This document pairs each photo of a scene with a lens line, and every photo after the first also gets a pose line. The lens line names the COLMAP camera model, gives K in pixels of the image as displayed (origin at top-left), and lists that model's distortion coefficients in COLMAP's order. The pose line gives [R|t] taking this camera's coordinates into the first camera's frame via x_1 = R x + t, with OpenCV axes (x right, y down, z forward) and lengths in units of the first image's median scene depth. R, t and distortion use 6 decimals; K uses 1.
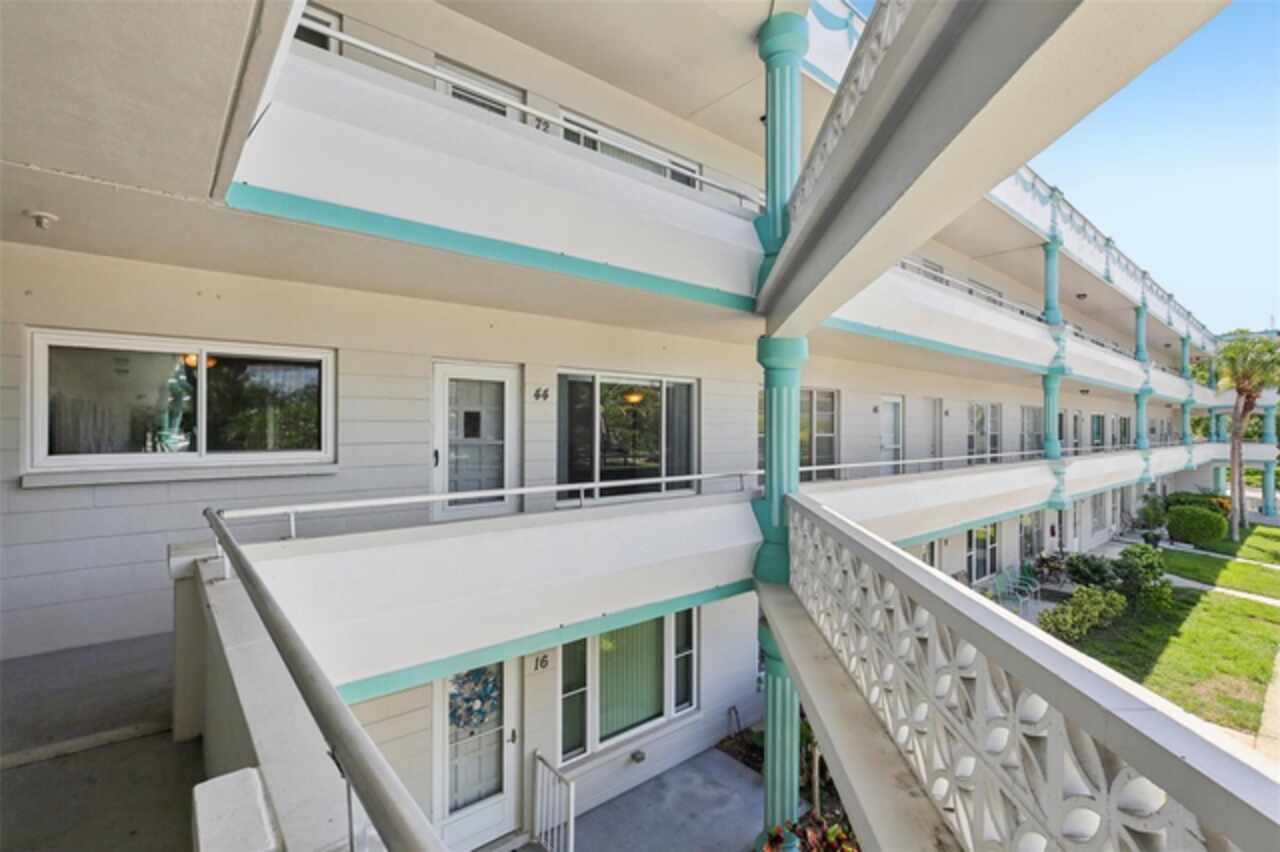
lens RADIAL K [[585.2, 0, 636.4], [0, 585.2, 415.2], [0, 0, 1]] dist [-0.003117, 0.000109]
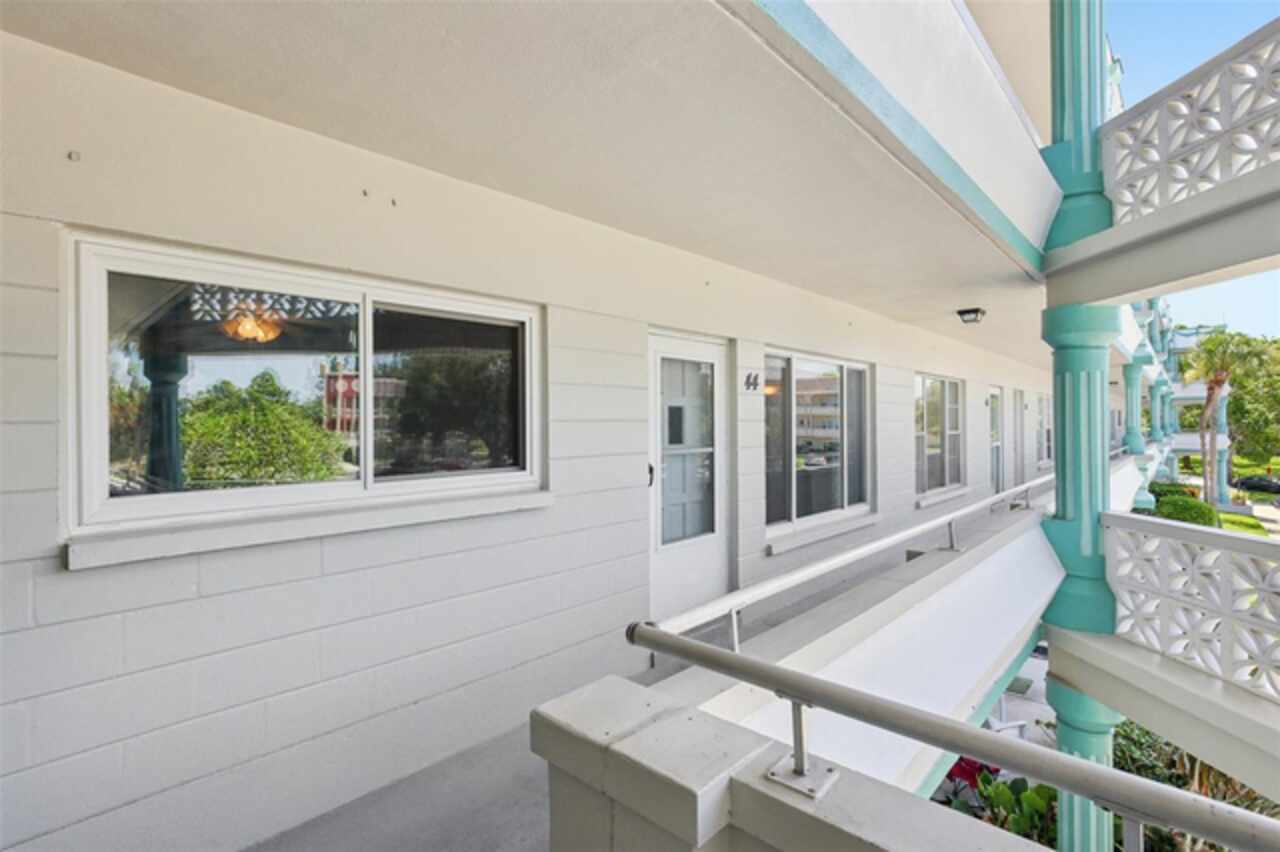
lens RADIAL K [[612.0, 0, 640.0], [0, 612.0, 426.0], [0, 0, 1]] dist [0.002457, 0.001169]
pose [[0.989214, -0.010069, 0.146128, -0.422860], [0.006245, 0.999626, 0.026608, -0.002615], [-0.146341, -0.025408, 0.988908, 0.282619]]
